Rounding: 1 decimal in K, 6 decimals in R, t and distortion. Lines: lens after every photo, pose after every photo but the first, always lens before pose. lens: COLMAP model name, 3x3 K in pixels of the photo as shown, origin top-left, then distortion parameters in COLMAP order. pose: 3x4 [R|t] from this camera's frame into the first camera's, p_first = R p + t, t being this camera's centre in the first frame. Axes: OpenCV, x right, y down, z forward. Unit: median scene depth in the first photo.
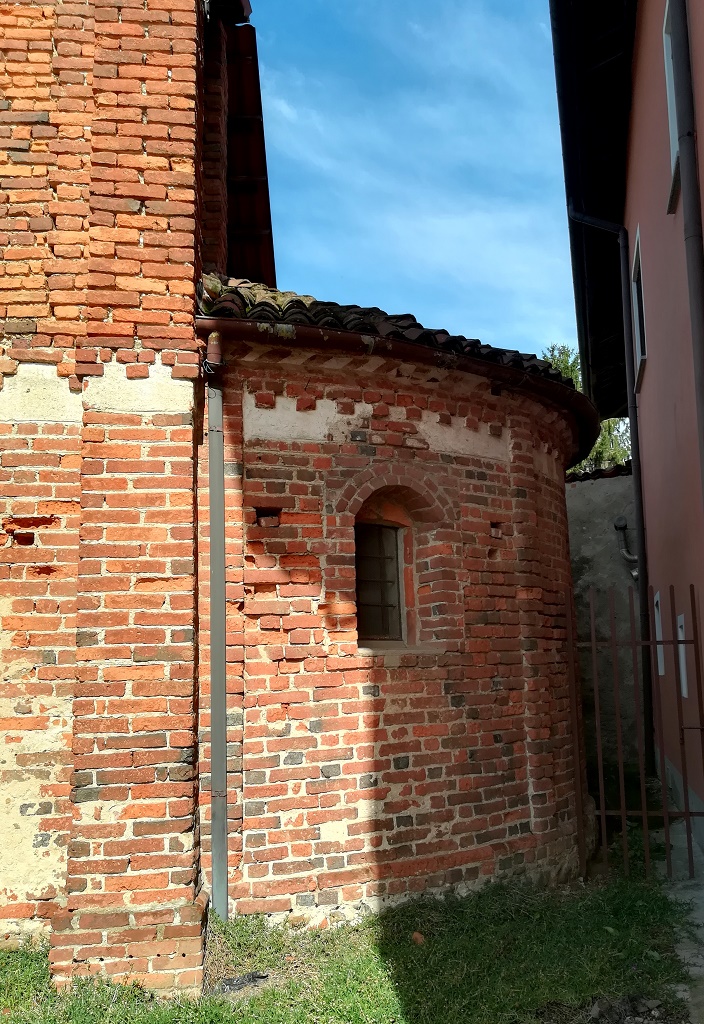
lens RADIAL K [[808.4, 0, 354.3], [0, 808.4, 523.3], [0, 0, 1]] dist [0.039063, -0.047514]
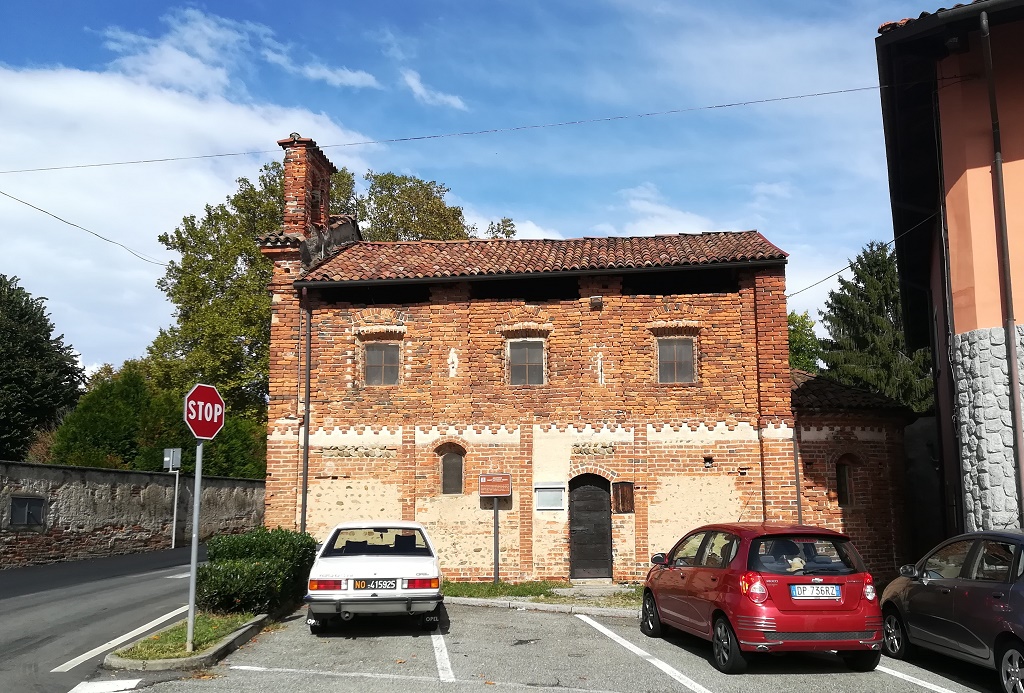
lens RADIAL K [[876.7, 0, 512.7], [0, 876.7, 371.5], [0, 0, 1]] dist [0.058573, -0.004635]
pose [[0.991533, -0.007896, -0.129611, -0.874488], [0.009621, 0.999873, 0.012689, -0.466789], [0.129495, -0.013829, 0.991484, -2.805875]]
